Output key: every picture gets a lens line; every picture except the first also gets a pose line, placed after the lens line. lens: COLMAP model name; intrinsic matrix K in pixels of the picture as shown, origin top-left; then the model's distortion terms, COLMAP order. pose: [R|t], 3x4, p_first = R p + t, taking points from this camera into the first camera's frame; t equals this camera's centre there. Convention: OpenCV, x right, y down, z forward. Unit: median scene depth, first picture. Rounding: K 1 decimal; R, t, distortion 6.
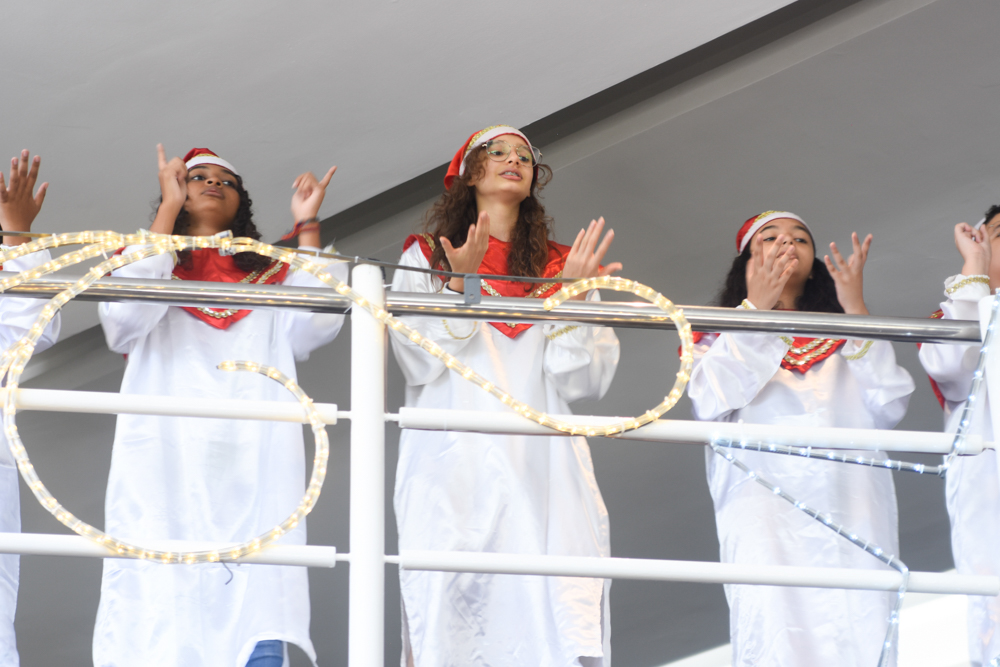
lens RADIAL K [[3295.5, 0, 500.9], [0, 3295.5, 332.1], [0, 0, 1]] dist [0.156565, 0.000000]
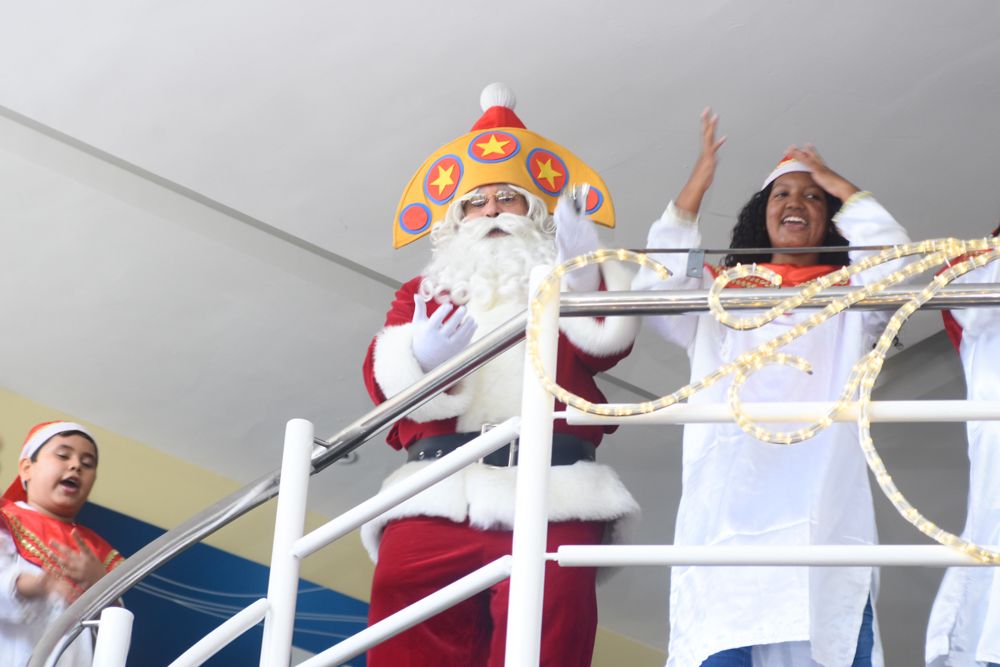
lens RADIAL K [[3295.5, 0, 501.4], [0, 3295.5, 334.6], [0, 0, 1]] dist [0.156565, 0.000000]
pose [[0.933782, -0.066310, -0.351645, 0.103406], [0.064788, 0.997769, -0.016105, 0.005683], [0.351929, -0.007744, 0.935995, 0.020698]]
